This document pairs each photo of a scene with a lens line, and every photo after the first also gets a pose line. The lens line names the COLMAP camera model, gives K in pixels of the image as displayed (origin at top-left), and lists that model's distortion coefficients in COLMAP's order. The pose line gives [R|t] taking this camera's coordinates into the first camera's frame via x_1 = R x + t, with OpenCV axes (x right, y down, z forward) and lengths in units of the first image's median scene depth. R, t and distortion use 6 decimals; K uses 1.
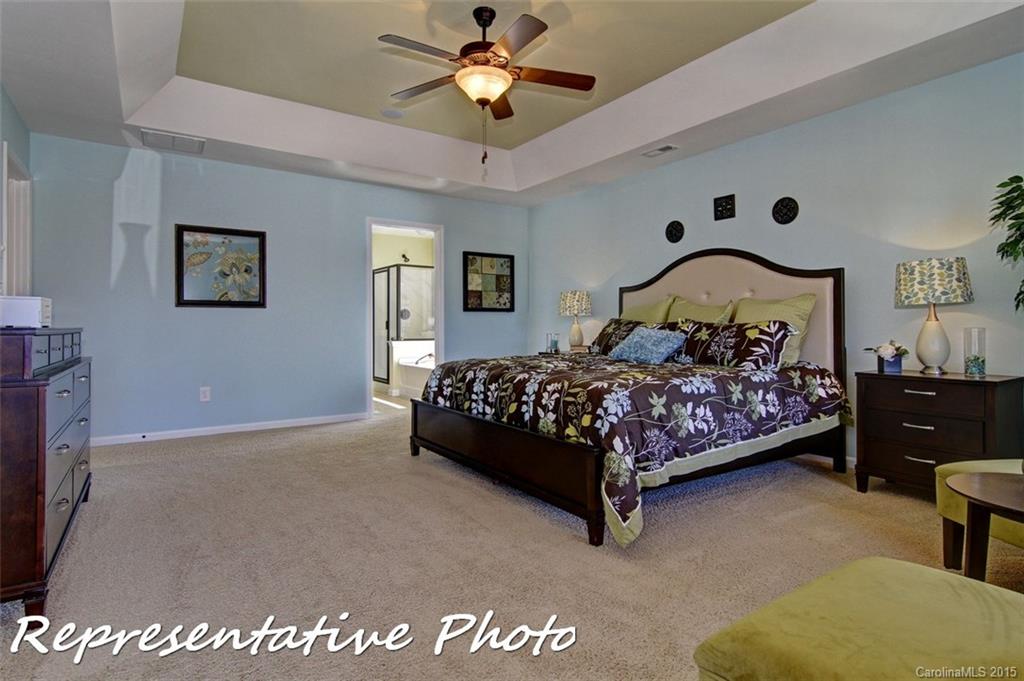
lens RADIAL K [[519.5, 0, 512.0], [0, 519.5, 340.5], [0, 0, 1]] dist [0.012988, -0.000991]
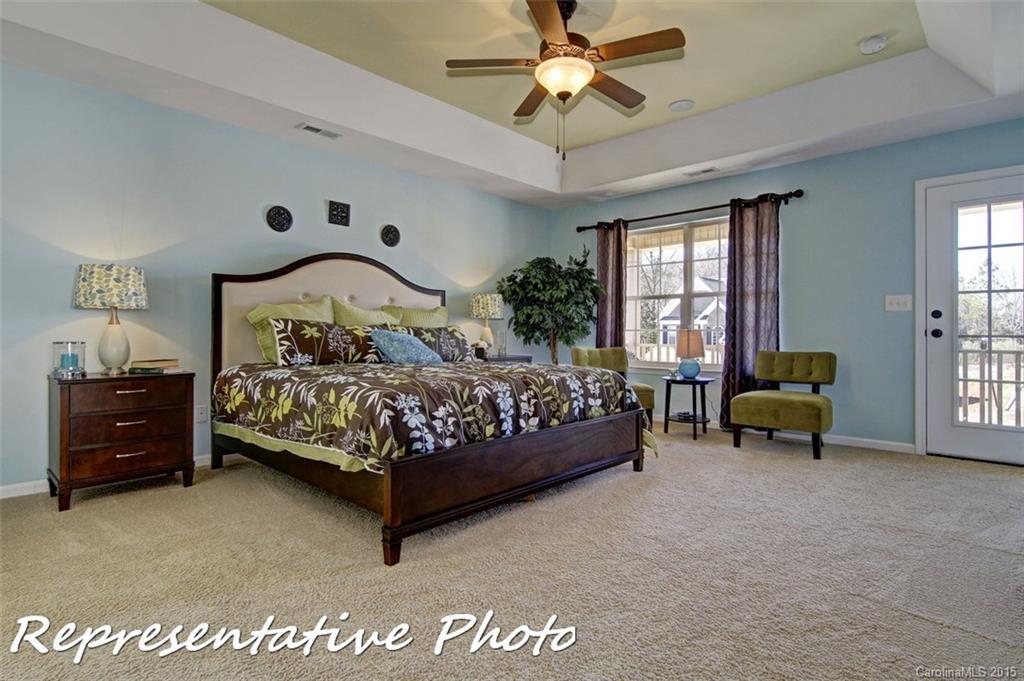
lens RADIAL K [[519.5, 0, 512.0], [0, 519.5, 340.5], [0, 0, 1]] dist [0.012988, -0.000991]
pose [[-0.200990, -0.026974, 0.979222, -0.678523], [0.015182, 0.999415, 0.030646, -0.029100], [-0.979476, 0.021027, -0.200463, 0.868993]]
